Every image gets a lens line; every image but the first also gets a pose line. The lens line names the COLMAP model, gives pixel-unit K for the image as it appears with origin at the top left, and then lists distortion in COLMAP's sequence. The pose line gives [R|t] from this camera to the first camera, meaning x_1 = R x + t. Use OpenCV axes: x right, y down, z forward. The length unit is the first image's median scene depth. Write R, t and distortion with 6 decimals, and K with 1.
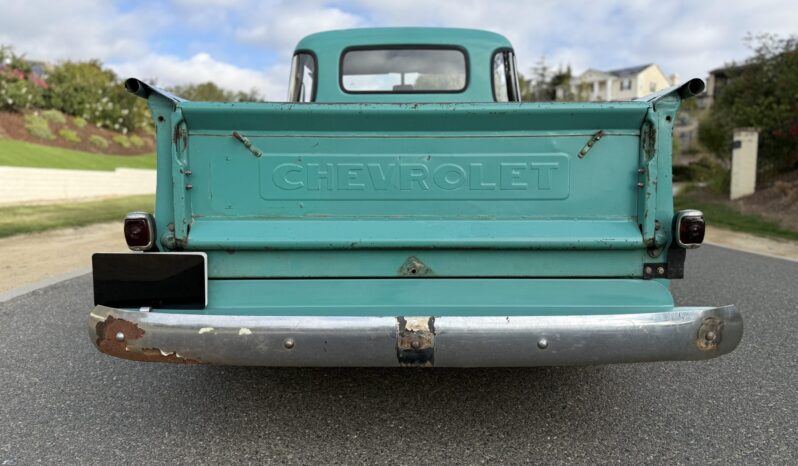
lens RADIAL K [[570.6, 0, 402.7], [0, 570.6, 233.9], [0, 0, 1]] dist [0.087823, -0.122072]
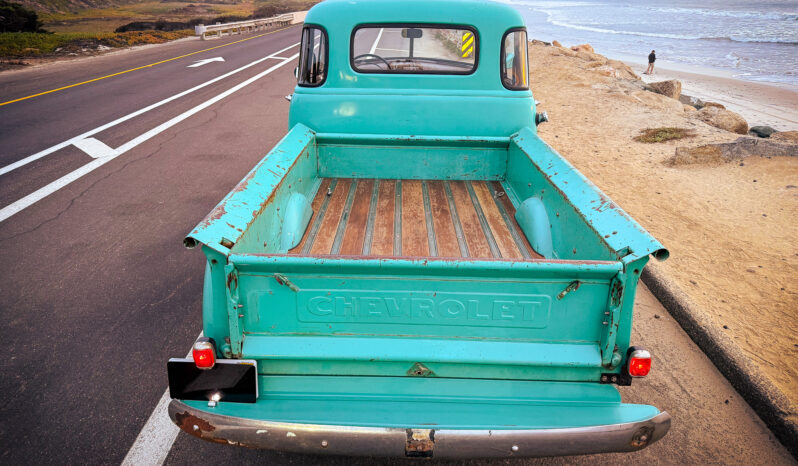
lens RADIAL K [[572.3, 0, 399.0], [0, 572.3, 233.0], [0, 0, 1]] dist [0.086982, -0.119780]
pose [[0.999628, 0.027276, 0.000667, -0.035884], [-0.026347, 0.958645, 0.283381, -0.607793], [0.007091, -0.283293, 0.959007, -0.135279]]
